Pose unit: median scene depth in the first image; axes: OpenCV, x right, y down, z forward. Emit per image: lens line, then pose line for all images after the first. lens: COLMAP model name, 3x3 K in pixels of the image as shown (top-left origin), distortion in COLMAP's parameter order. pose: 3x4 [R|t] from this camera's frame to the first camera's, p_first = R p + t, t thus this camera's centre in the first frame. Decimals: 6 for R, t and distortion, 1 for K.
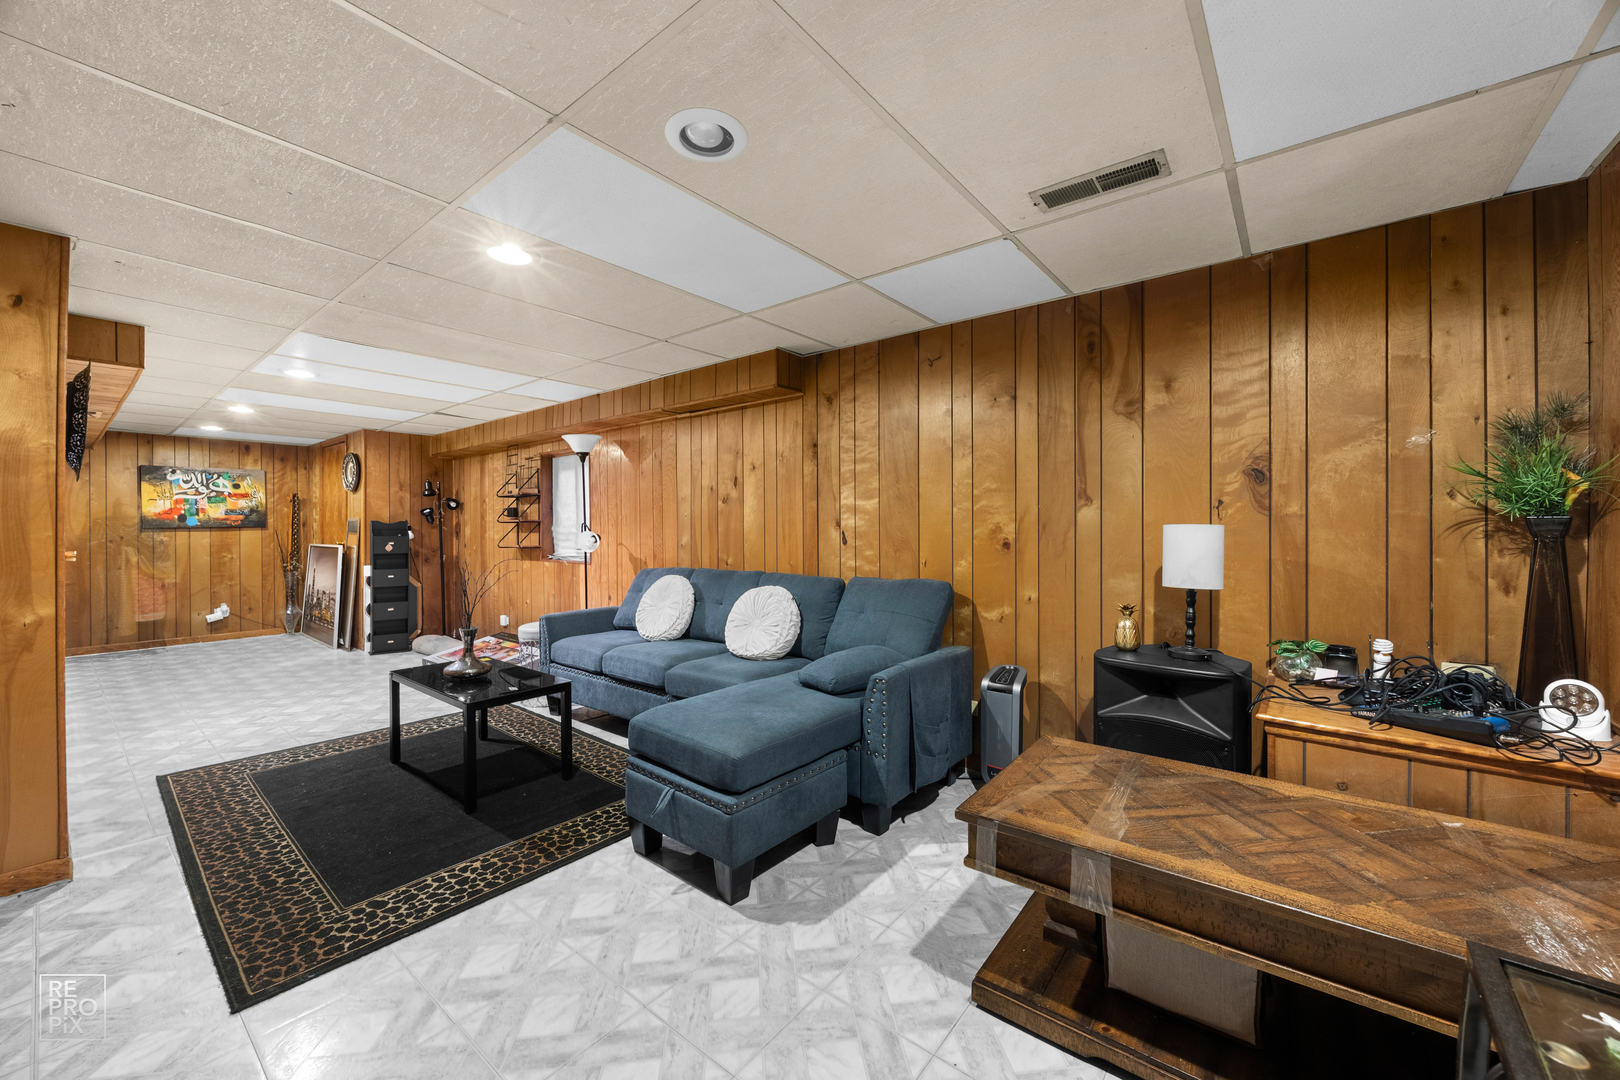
lens RADIAL K [[609.6, 0, 810.2], [0, 609.6, 532.5], [0, 0, 1]] dist [-0.000668, -0.000389]
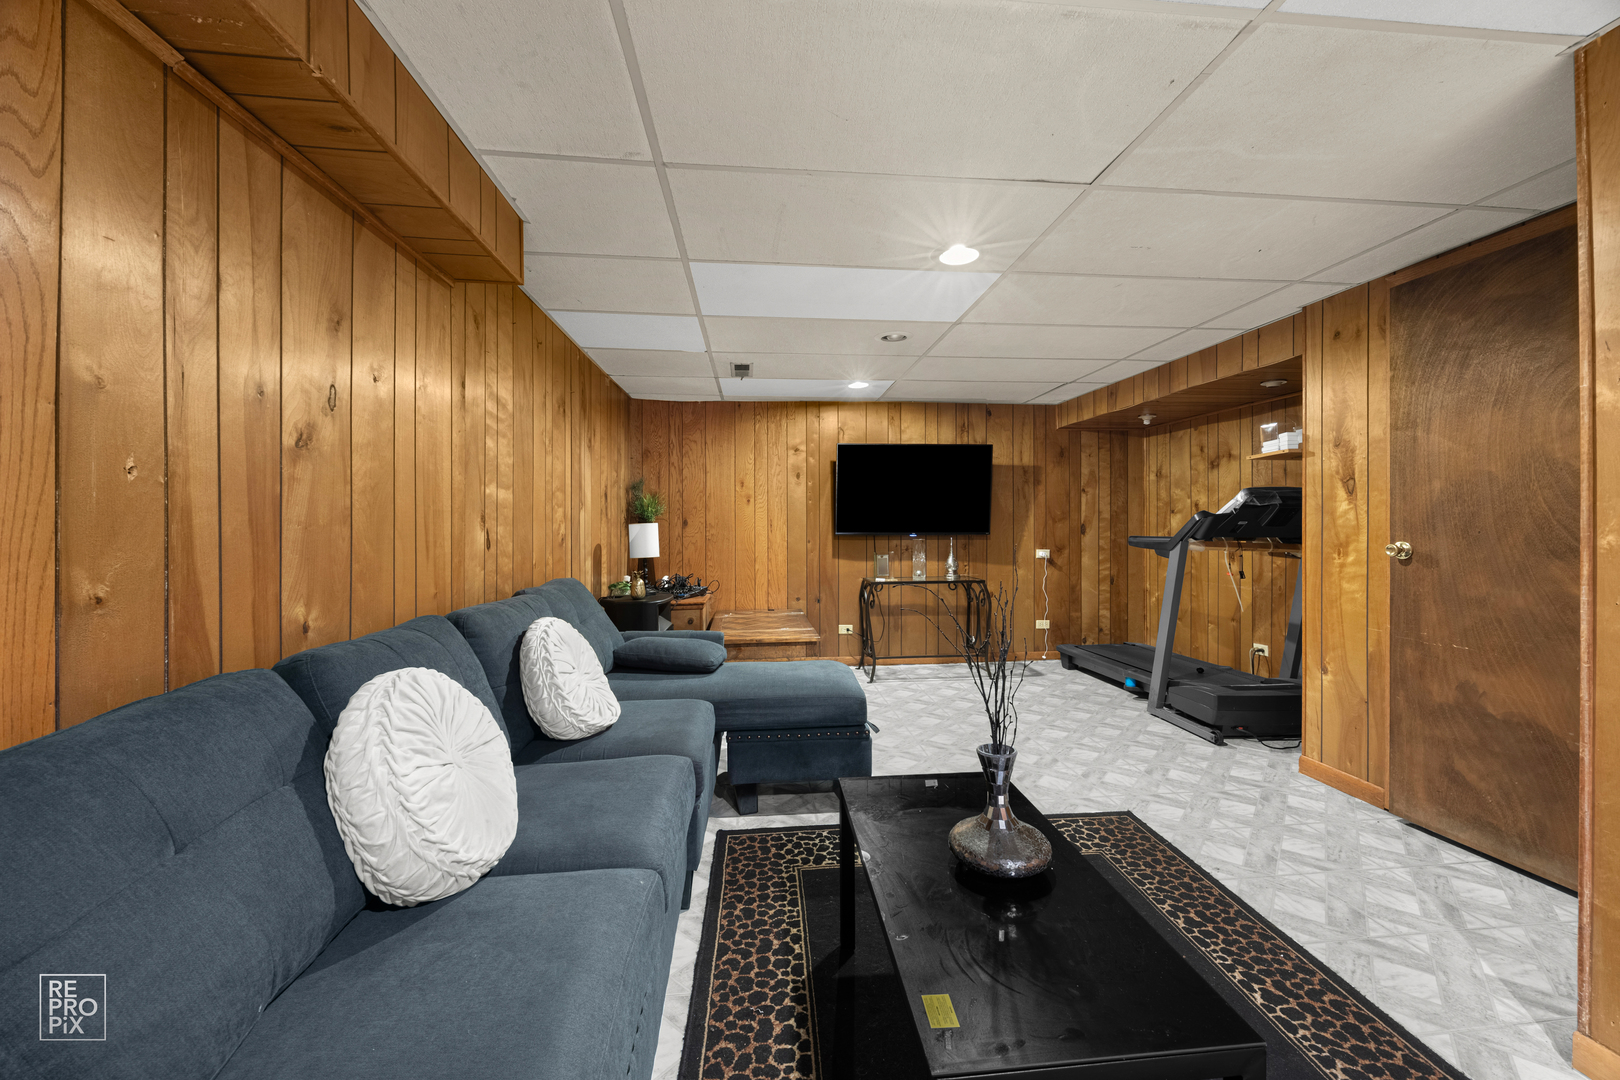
lens RADIAL K [[609.6, 0, 814.9], [0, 609.6, 529.0], [0, 0, 1]] dist [-0.000668, -0.000389]
pose [[-0.693528, 0.008594, 0.720379, -1.094304], [0.016658, 0.999853, 0.004109, -0.002926], [-0.720238, 0.014850, -0.693569, 1.939733]]
